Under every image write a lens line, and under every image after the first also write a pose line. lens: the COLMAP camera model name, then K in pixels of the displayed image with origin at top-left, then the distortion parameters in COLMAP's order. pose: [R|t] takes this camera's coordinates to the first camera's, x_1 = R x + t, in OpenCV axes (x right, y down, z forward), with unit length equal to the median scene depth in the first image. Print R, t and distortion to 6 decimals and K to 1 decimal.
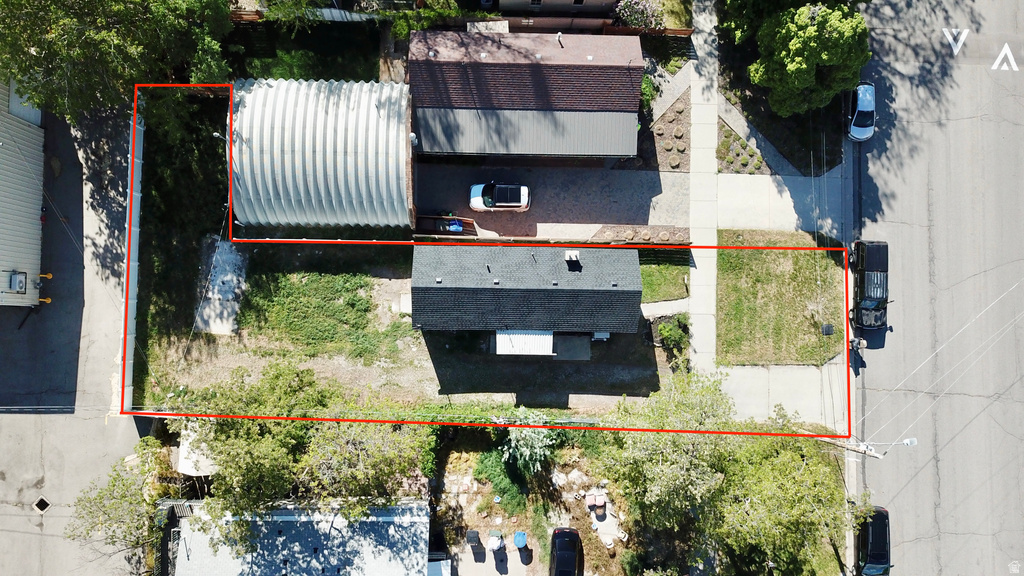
lens RADIAL K [[793.1, 0, 512.0], [0, 793.1, 288.0], [0, 0, 1]] dist [0.062920, -0.092057]
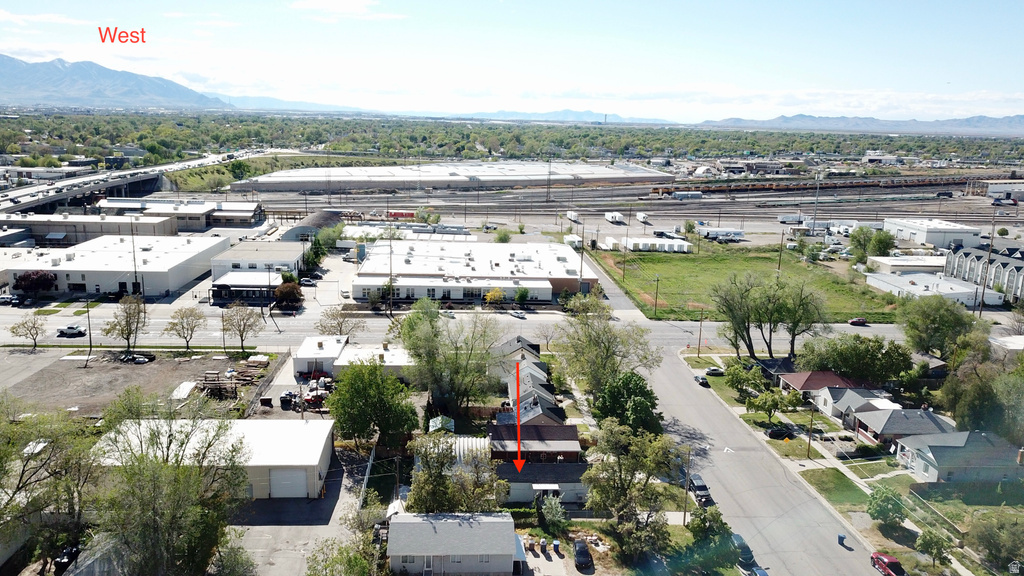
lens RADIAL K [[793.1, 0, 512.0], [0, 793.1, 288.0], [0, 0, 1]] dist [0.062920, -0.092057]
pose [[0.995581, -0.025946, 0.090249, -0.252807], [0.093870, 0.249042, -0.963933, 1.988654], [0.002534, 0.968145, 0.250377, -0.076795]]
